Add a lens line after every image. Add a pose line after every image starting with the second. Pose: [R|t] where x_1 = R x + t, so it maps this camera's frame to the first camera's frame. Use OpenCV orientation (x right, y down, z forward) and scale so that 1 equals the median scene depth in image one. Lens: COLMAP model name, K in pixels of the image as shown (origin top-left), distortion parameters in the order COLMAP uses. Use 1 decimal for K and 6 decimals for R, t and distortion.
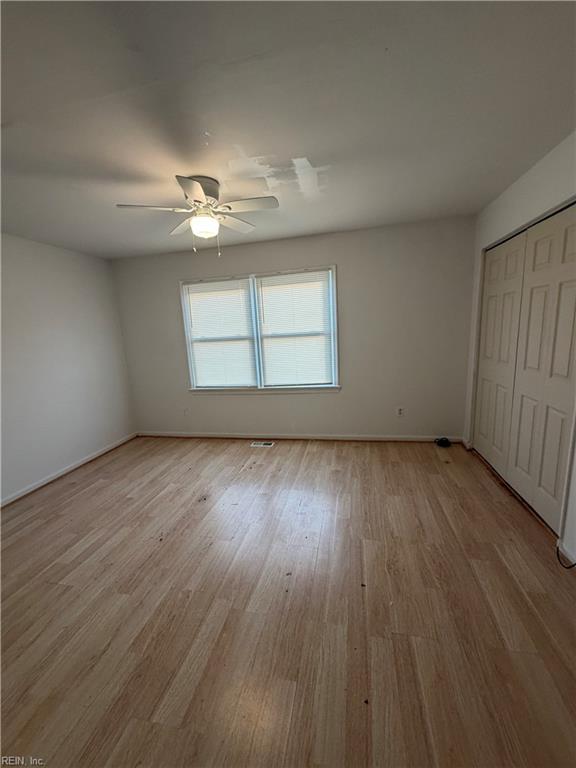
lens RADIAL K [[306.0, 0, 287.7], [0, 306.0, 386.5], [0, 0, 1]] dist [-0.001551, 0.000668]
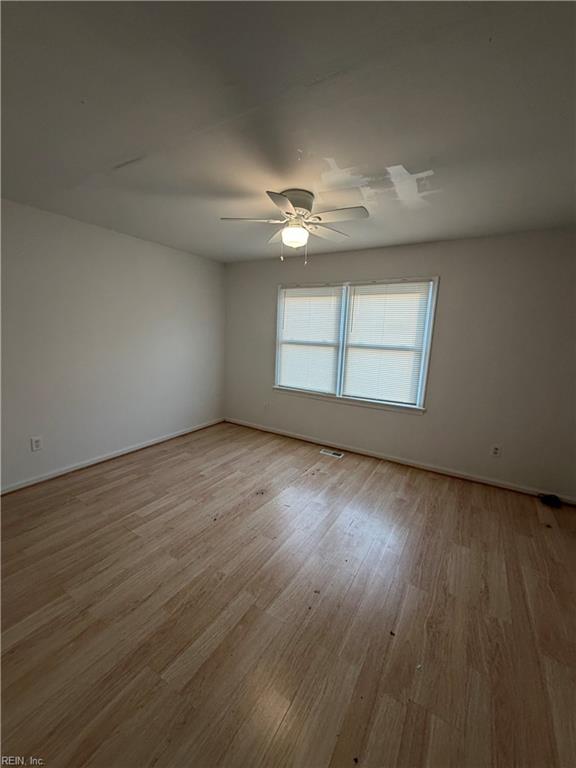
lens RADIAL K [[306.0, 0, 287.7], [0, 306.0, 386.5], [0, 0, 1]] dist [-0.001551, 0.000668]
pose [[0.939212, 0.151914, -0.307900, 0.082408], [-0.155208, 0.987784, 0.013917, -0.023010], [0.306253, 0.034718, 0.951317, 0.014679]]
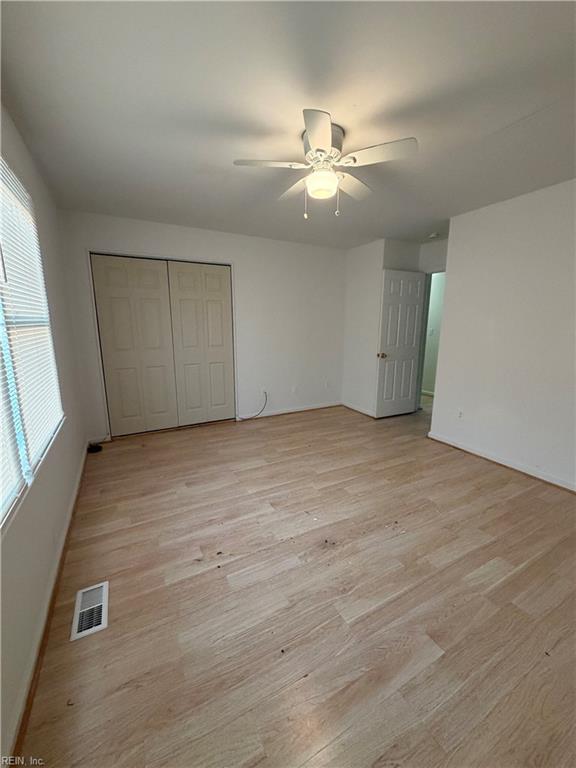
lens RADIAL K [[306.0, 0, 288.9], [0, 306.0, 385.4], [0, 0, 1]] dist [-0.001551, 0.000668]
pose [[-0.648728, -0.095486, 0.755006, -0.748088], [0.184732, 0.942666, 0.277948, -0.194830], [-0.738259, 0.319786, -0.593895, 1.430960]]
